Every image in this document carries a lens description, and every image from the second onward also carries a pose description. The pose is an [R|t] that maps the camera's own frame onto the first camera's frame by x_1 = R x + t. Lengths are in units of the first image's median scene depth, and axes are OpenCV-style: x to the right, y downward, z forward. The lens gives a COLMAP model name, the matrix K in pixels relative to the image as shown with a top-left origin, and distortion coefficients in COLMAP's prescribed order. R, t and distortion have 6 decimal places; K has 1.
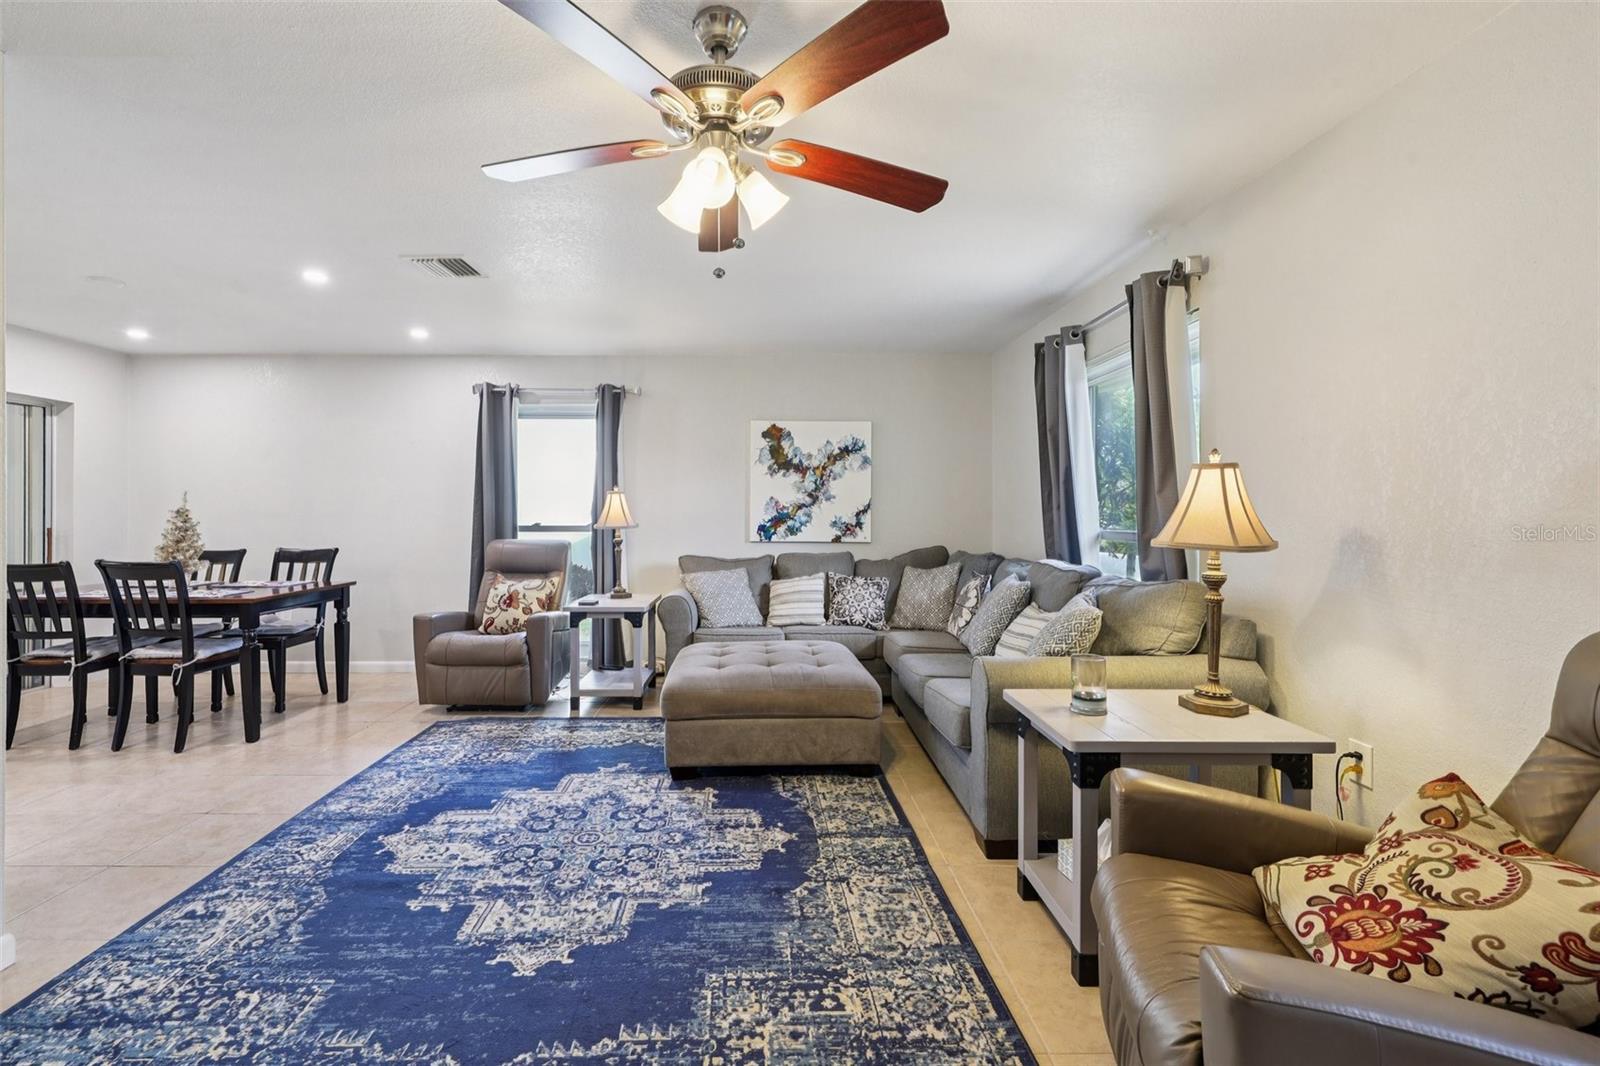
lens RADIAL K [[691.6, 0, 753.4], [0, 691.6, 508.7], [0, 0, 1]] dist [-0.001653, -0.000117]
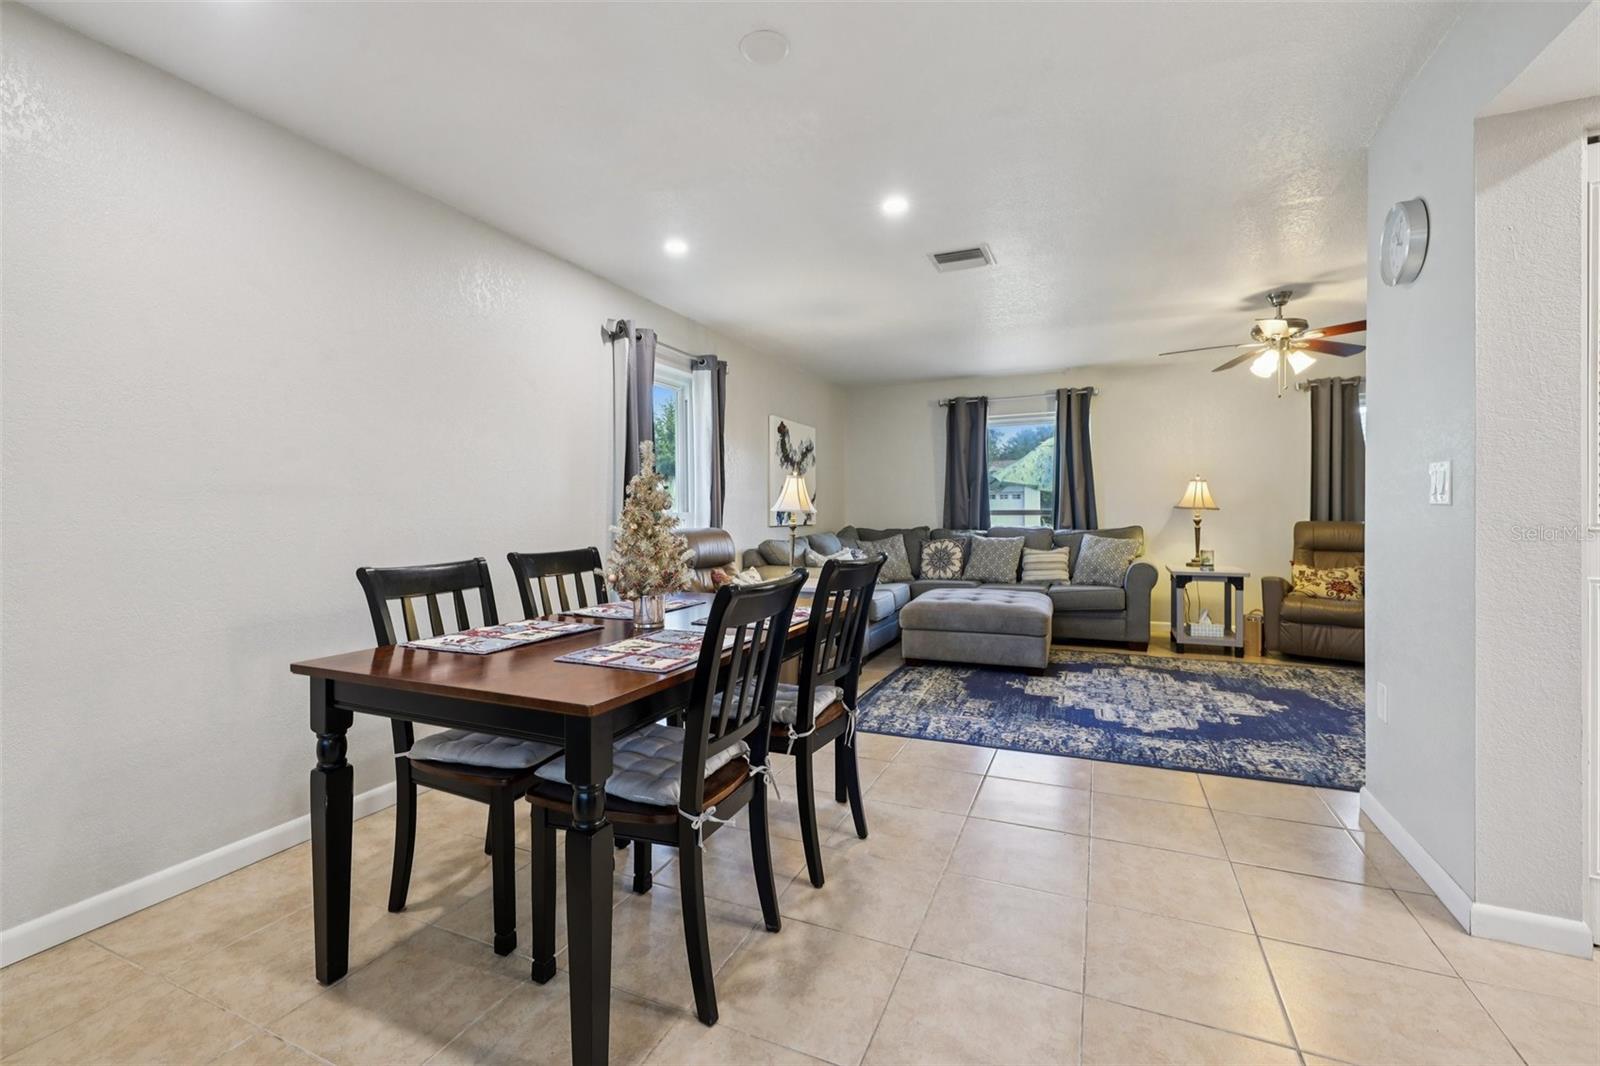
lens RADIAL K [[688.1, 0, 800.0], [0, 688.1, 533.0], [0, 0, 1]] dist [0.000441, 0.000047]
pose [[0.392647, -0.032450, 0.919116, -1.669833], [0.000966, 0.999391, 0.034872, 0.033823], [-0.919689, -0.012805, 0.392440, 0.905120]]
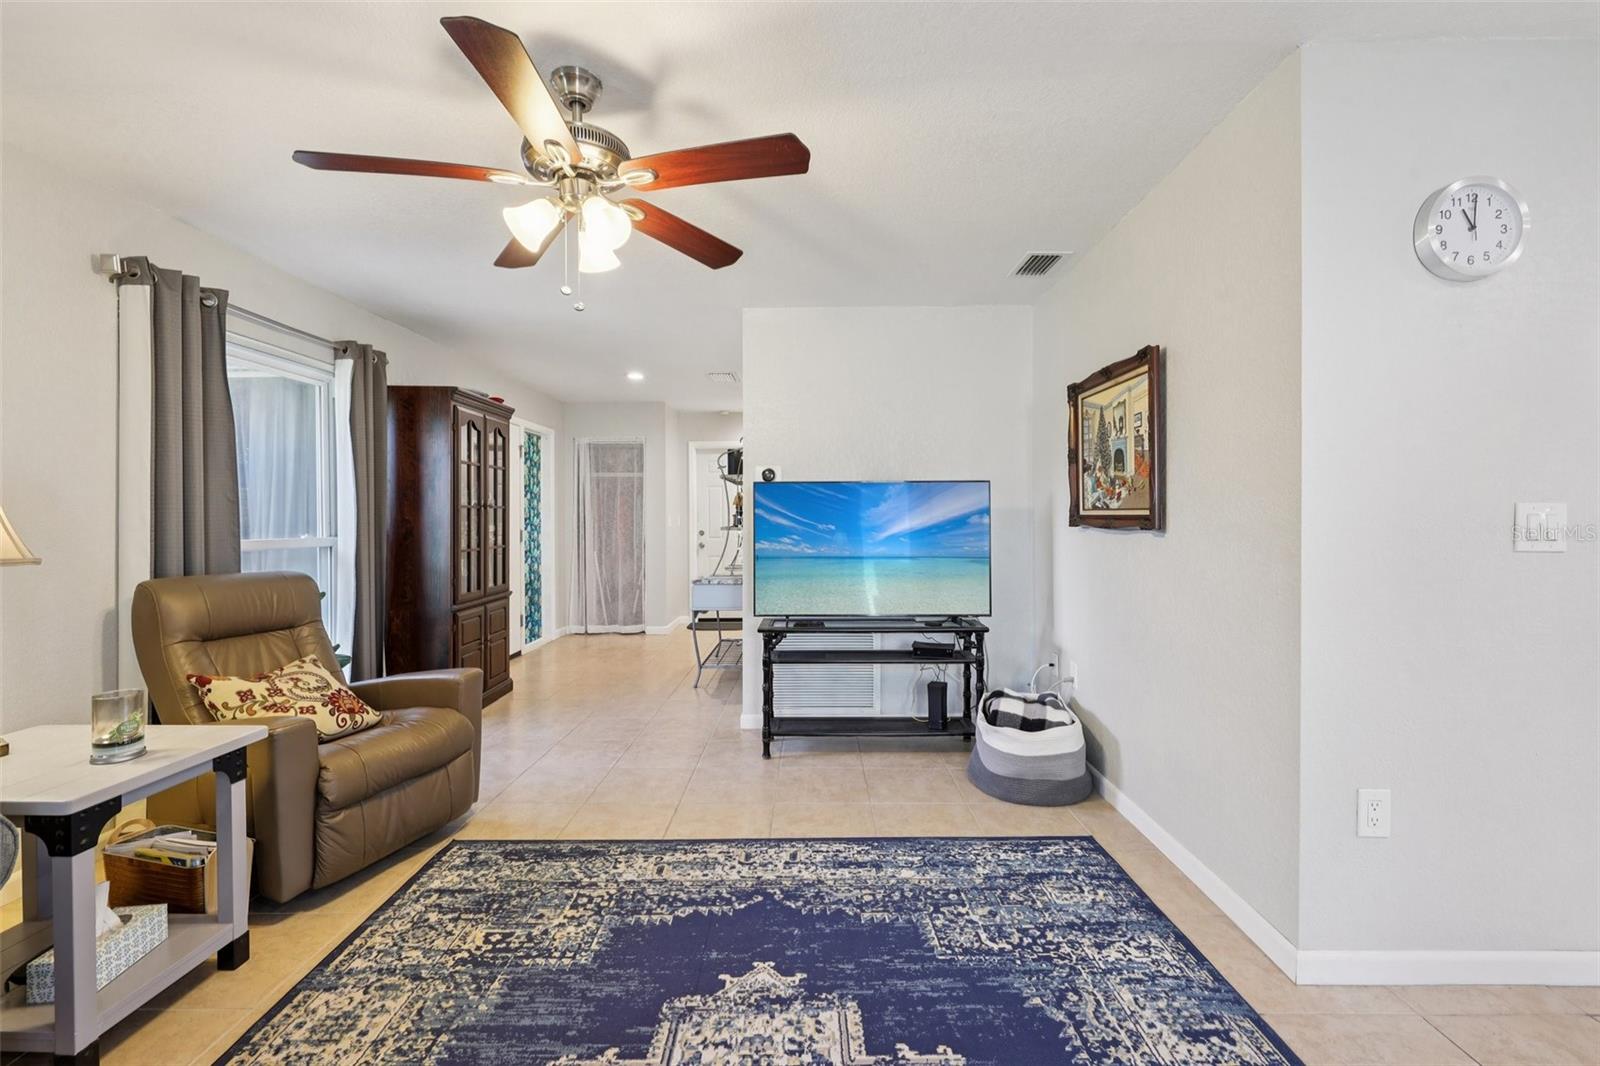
lens RADIAL K [[672.3, 0, 802.7], [0, 672.3, 526.4], [0, 0, 1]] dist [-0.000910, 0.000002]
pose [[-0.999983, 0.003960, 0.004200, -0.231633], [0.003979, 0.999982, 0.004553, 0.004929], [-0.004181, 0.004570, -0.999981, 1.170705]]
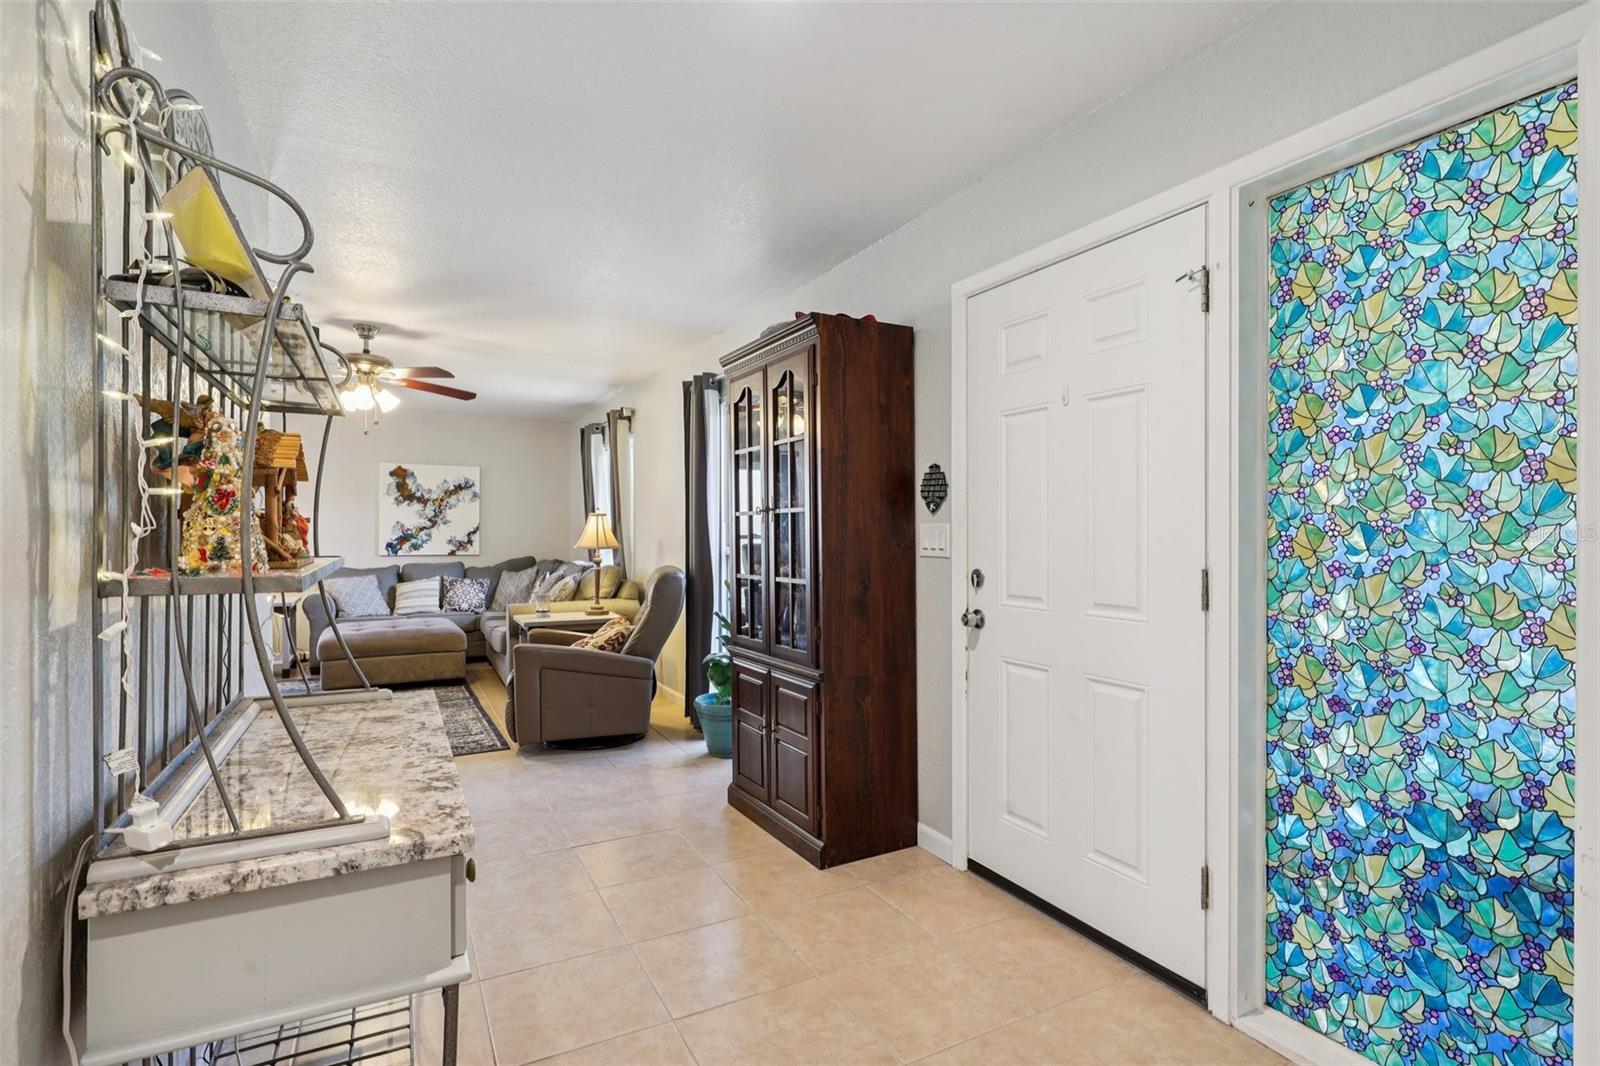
lens RADIAL K [[785.6, 0, 800.0], [0, 785.6, 533.0], [0, 0, 1]] dist [0.001703, 0.000096]
pose [[0.882358, -0.001005, 0.470577, -0.003696], [-0.001469, 0.999987, 0.004890, -0.005416], [-0.470576, -0.005007, 0.882345, -1.143957]]
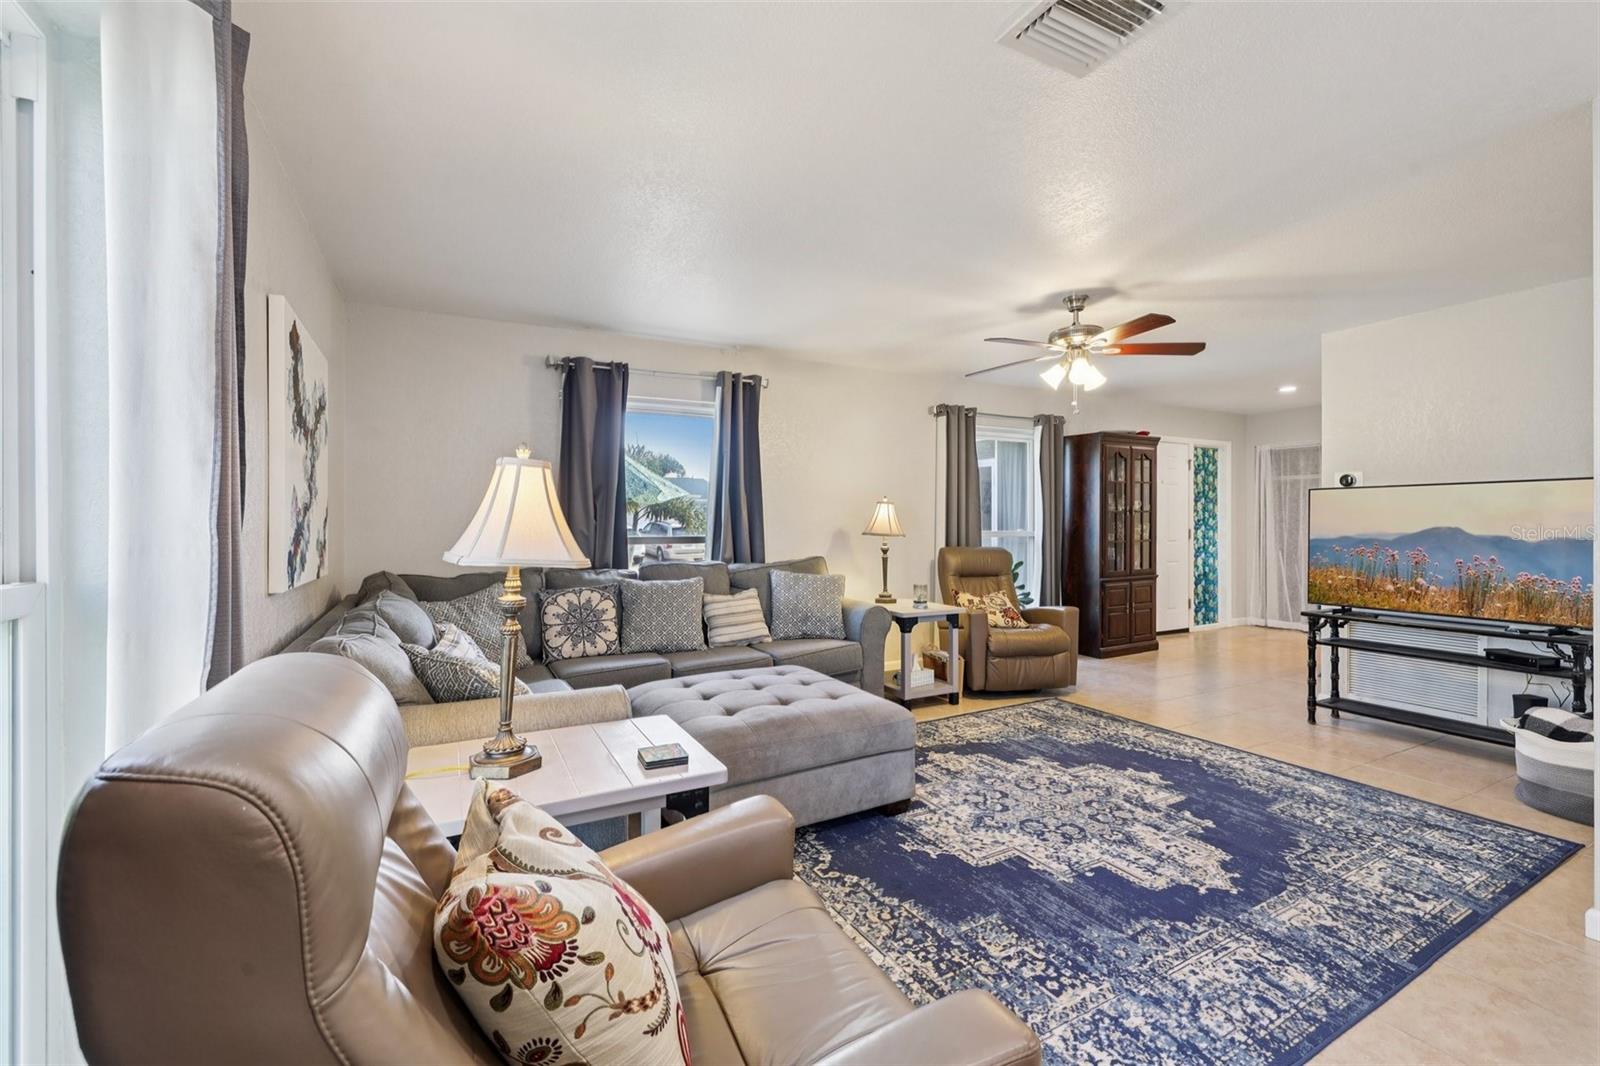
lens RADIAL K [[678.9, 0, 806.8], [0, 678.9, 526.5], [0, 0, 1]] dist [-0.002905, -0.000131]
pose [[-0.481017, -0.004881, 0.876698, -0.849679], [-0.004023, 0.999986, 0.003360, 0.008864], [-0.876702, -0.001910, -0.481030, 1.559050]]
